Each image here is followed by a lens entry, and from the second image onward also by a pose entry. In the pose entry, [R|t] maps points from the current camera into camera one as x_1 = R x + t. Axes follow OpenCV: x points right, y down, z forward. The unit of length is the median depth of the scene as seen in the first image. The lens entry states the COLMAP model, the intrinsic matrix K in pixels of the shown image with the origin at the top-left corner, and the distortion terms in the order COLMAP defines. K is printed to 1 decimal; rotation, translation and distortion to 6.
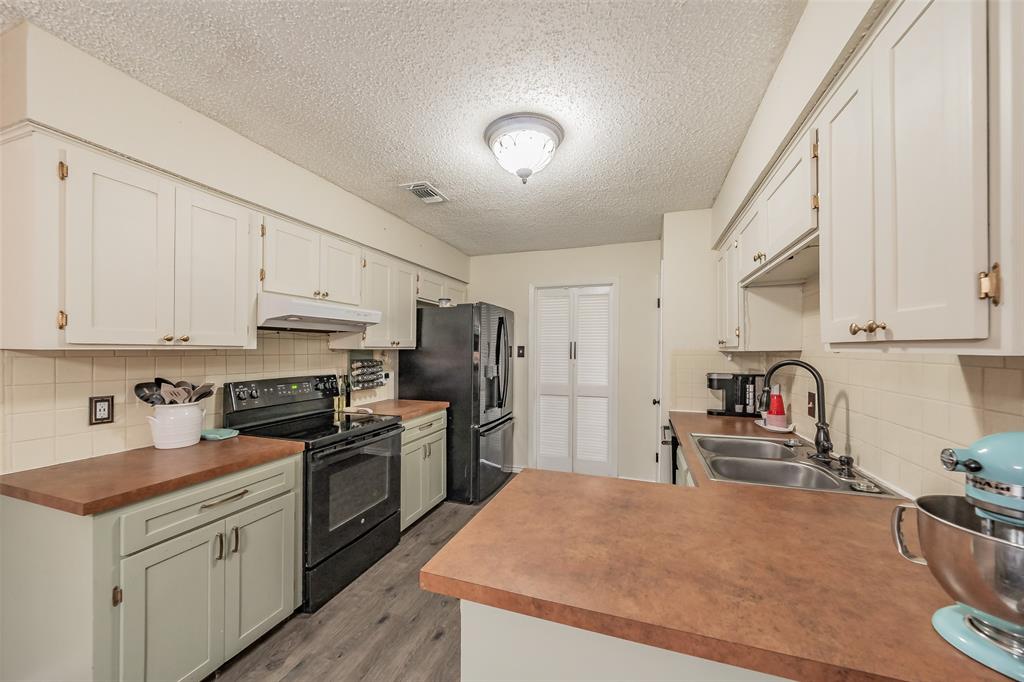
lens RADIAL K [[368.6, 0, 504.7], [0, 368.6, 350.5], [0, 0, 1]] dist [-0.007292, 0.000172]
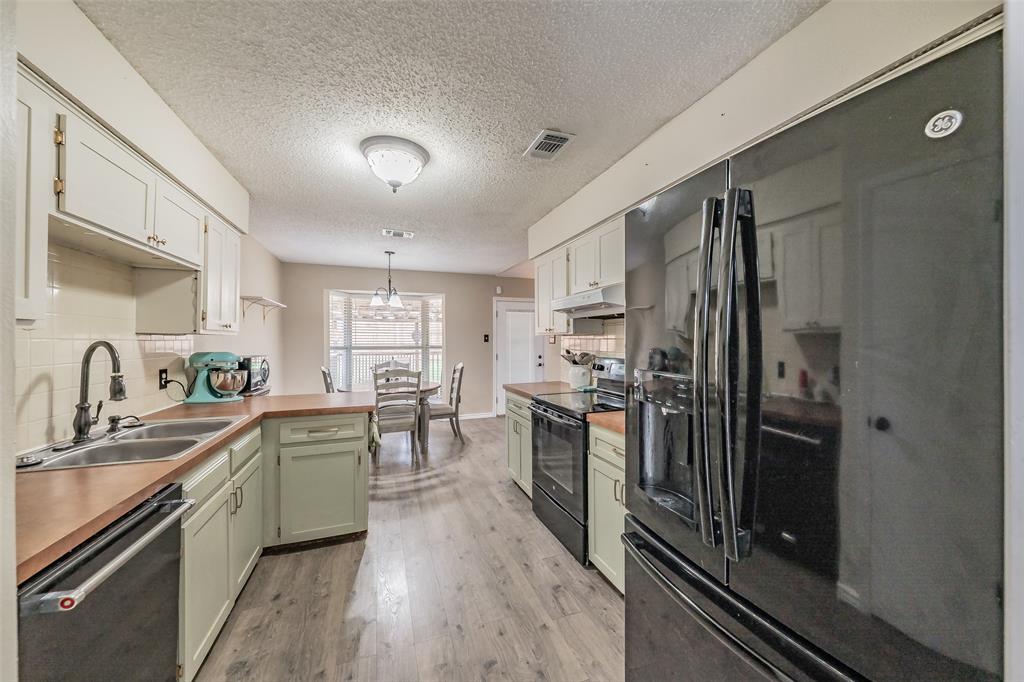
lens RADIAL K [[368.6, 0, 511.1], [0, 368.6, 335.6], [0, 0, 1]] dist [-0.007292, 0.000172]
pose [[-0.751317, -0.007286, -0.659901, 0.466843], [-0.000791, 0.999948, -0.010141, 0.015343], [0.659941, -0.007097, -0.751284, 1.809852]]
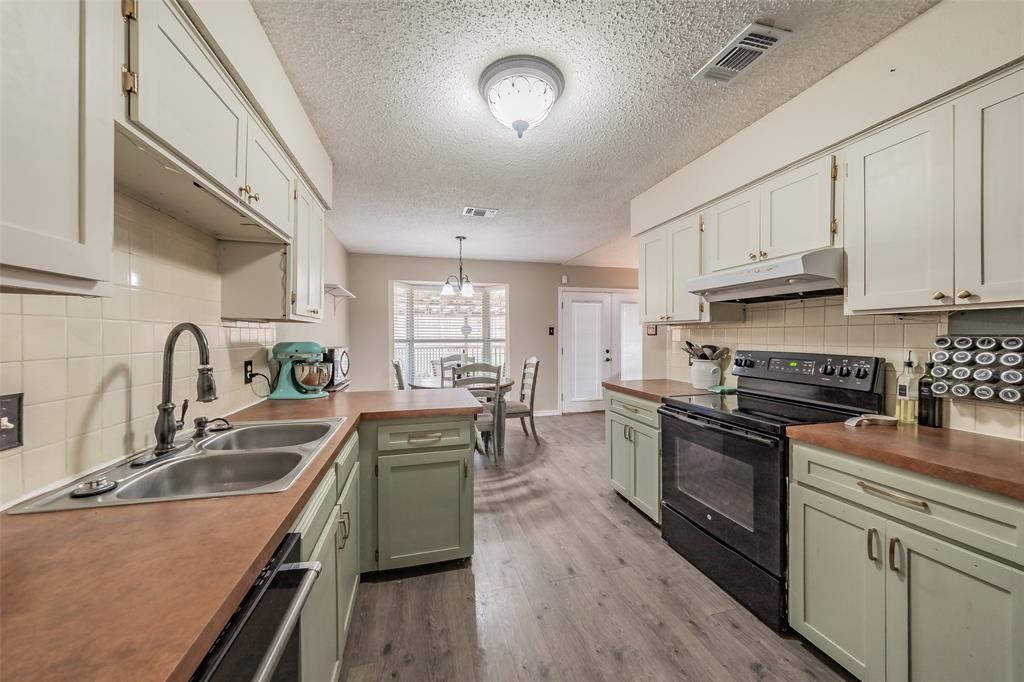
lens RADIAL K [[368.6, 0, 510.8], [0, 368.6, 334.4], [0, 0, 1]] dist [-0.007292, 0.000172]
pose [[-0.820526, -0.000644, -0.571608, 0.509659], [-0.001370, 0.999999, 0.000839, 0.033901], [0.571607, 0.001471, -0.820526, 1.493795]]
